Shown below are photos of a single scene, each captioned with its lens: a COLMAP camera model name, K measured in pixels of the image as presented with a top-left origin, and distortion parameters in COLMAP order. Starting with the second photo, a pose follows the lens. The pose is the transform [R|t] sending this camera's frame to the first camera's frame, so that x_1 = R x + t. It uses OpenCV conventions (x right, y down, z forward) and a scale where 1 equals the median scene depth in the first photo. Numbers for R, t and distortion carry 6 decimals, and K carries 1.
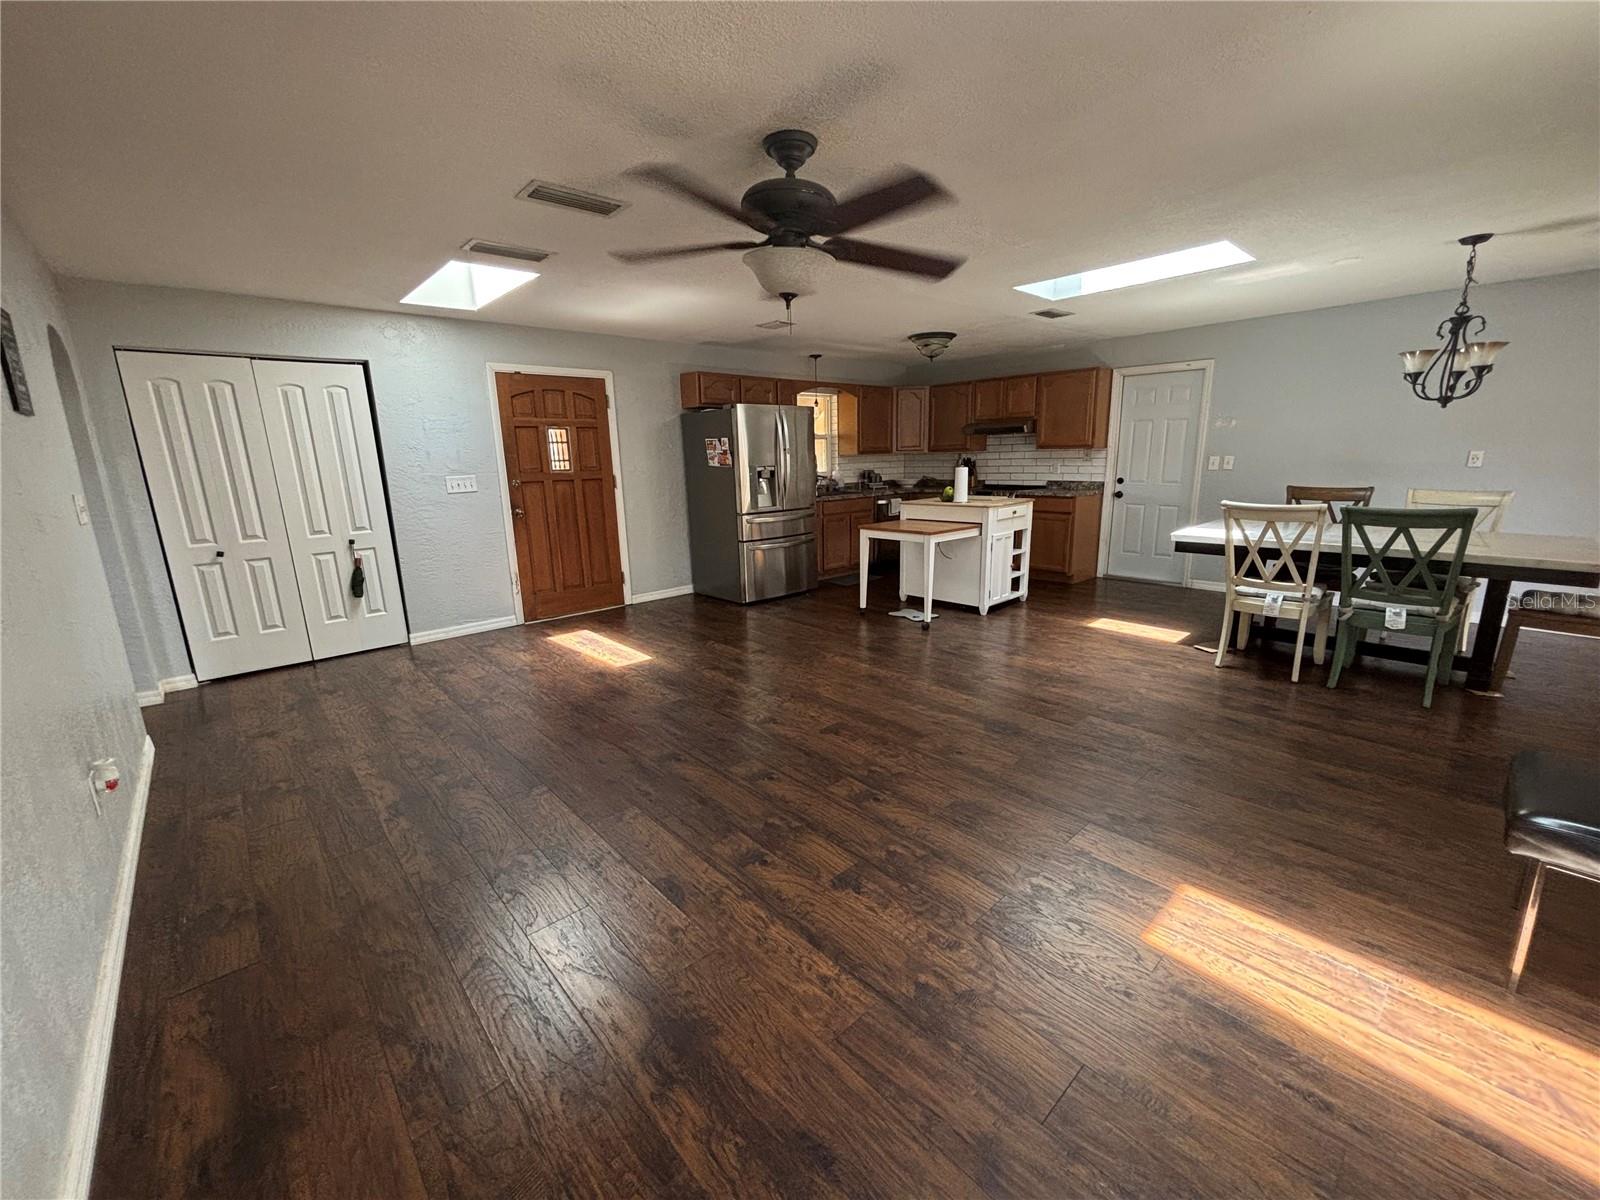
lens RADIAL K [[638.7, 0, 799.3], [0, 638.7, 601.3], [0, 0, 1]] dist [-0.001047, 0.000034]
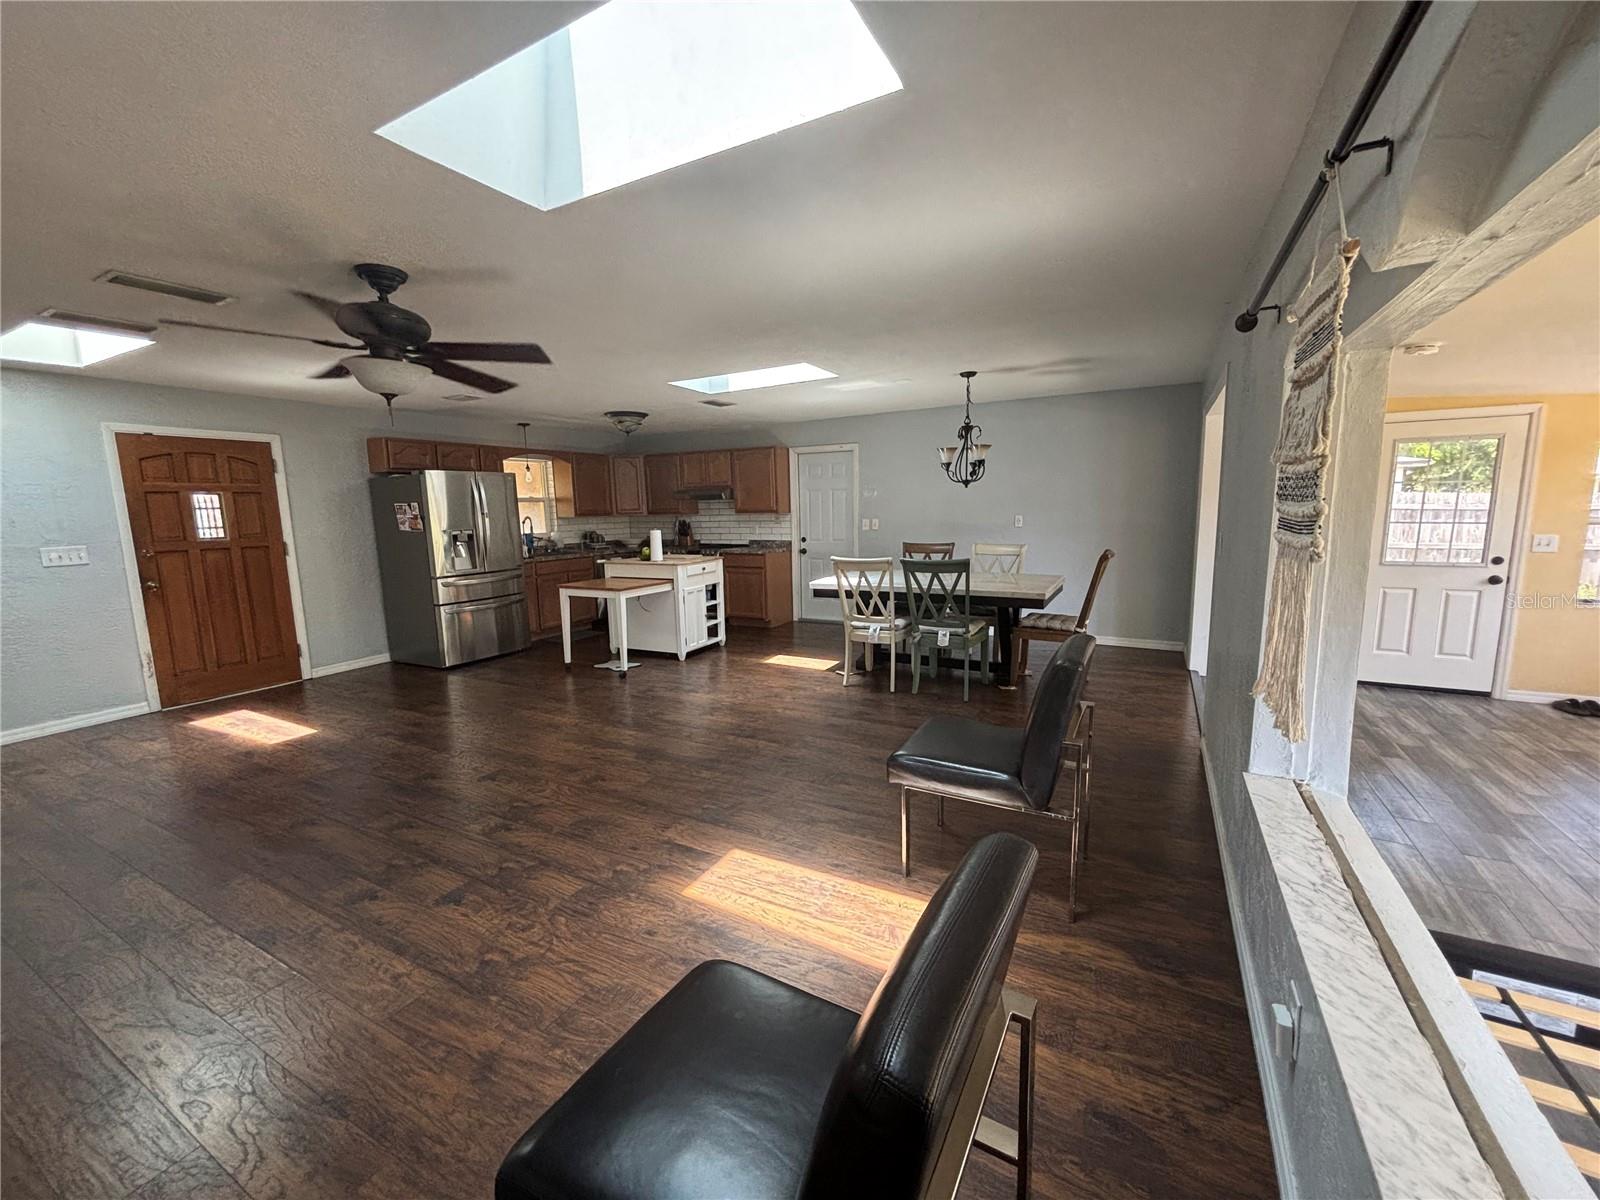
lens RADIAL K [[638.7, 0, 794.9], [0, 638.7, 599.2], [0, 0, 1]] dist [-0.001047, 0.000034]
pose [[0.945283, -0.045262, 0.323095, 0.143597], [0.073872, 0.994303, -0.076836, 0.018361], [-0.317777, 0.096499, 0.943242, -0.149467]]
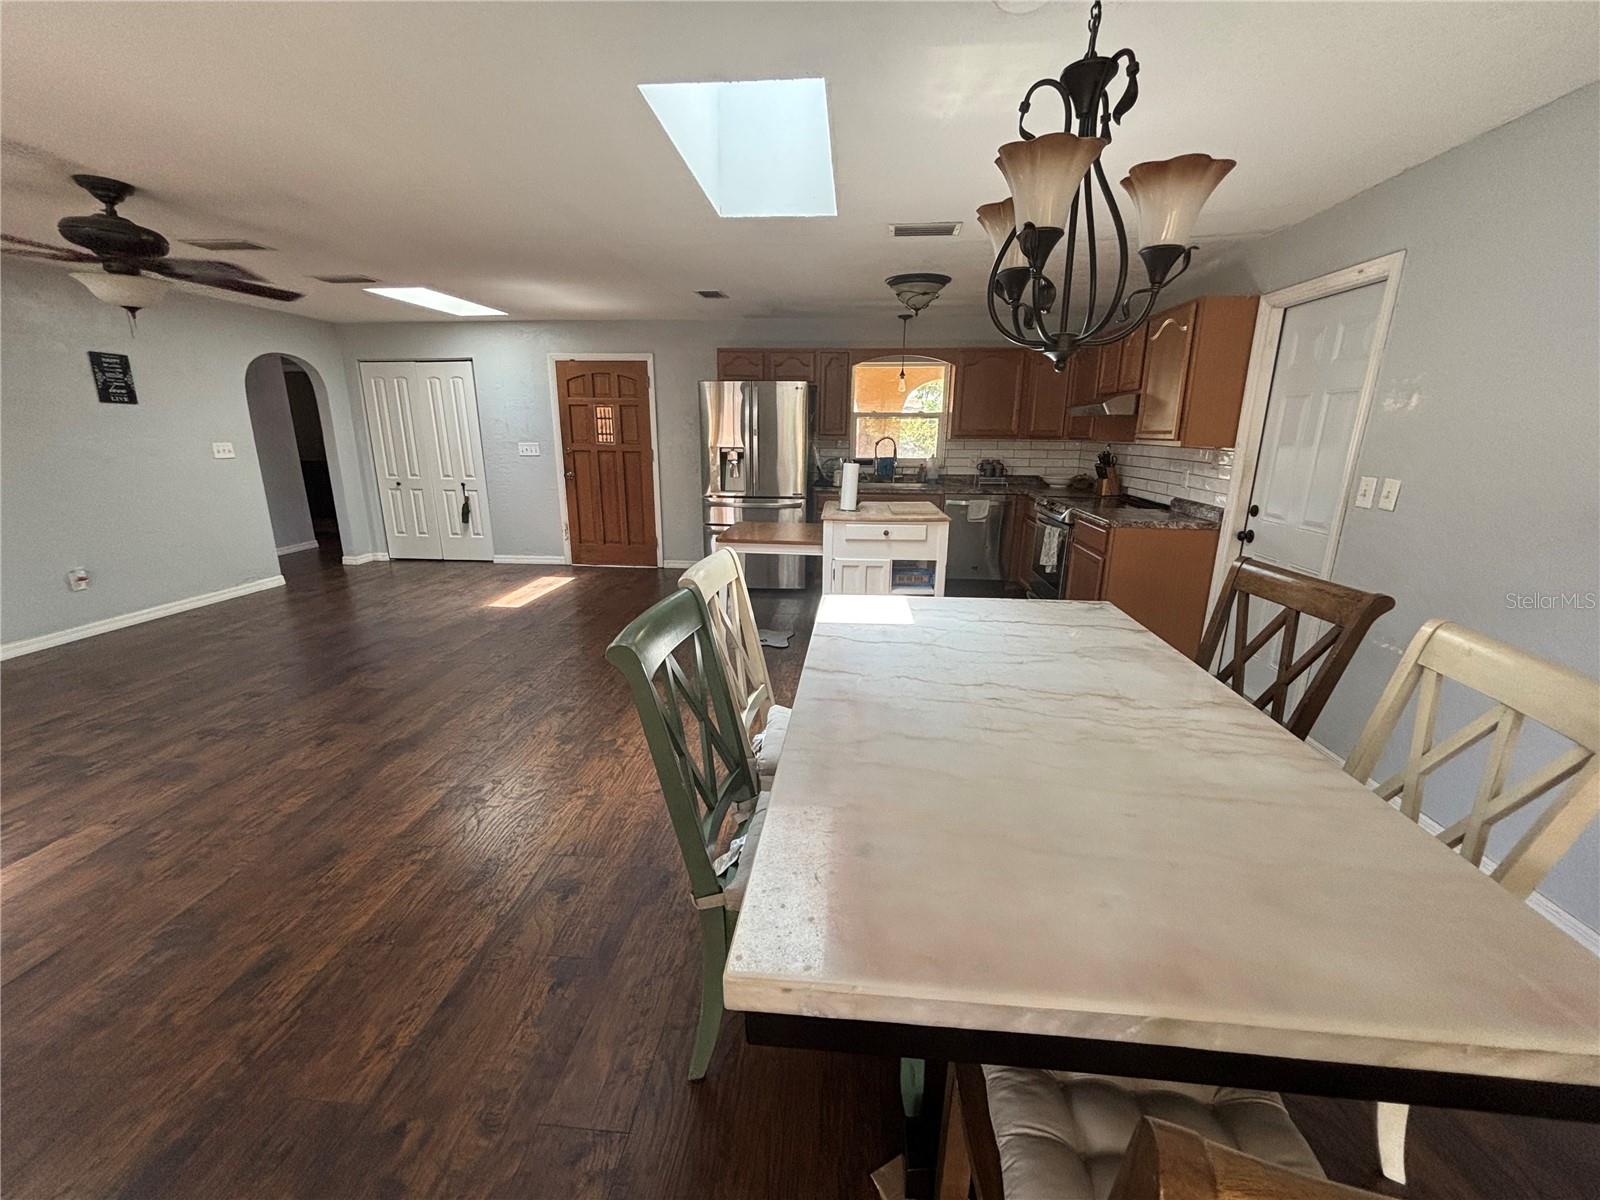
lens RADIAL K [[638.7, 0, 811.5], [0, 638.7, 606.1], [0, 0, 1]] dist [-0.001047, 0.000034]
pose [[0.683603, 0.223187, -0.694891, 0.927727], [-0.188885, 0.973760, 0.126938, -0.158788], [0.704989, 0.044479, 0.707823, 0.537728]]
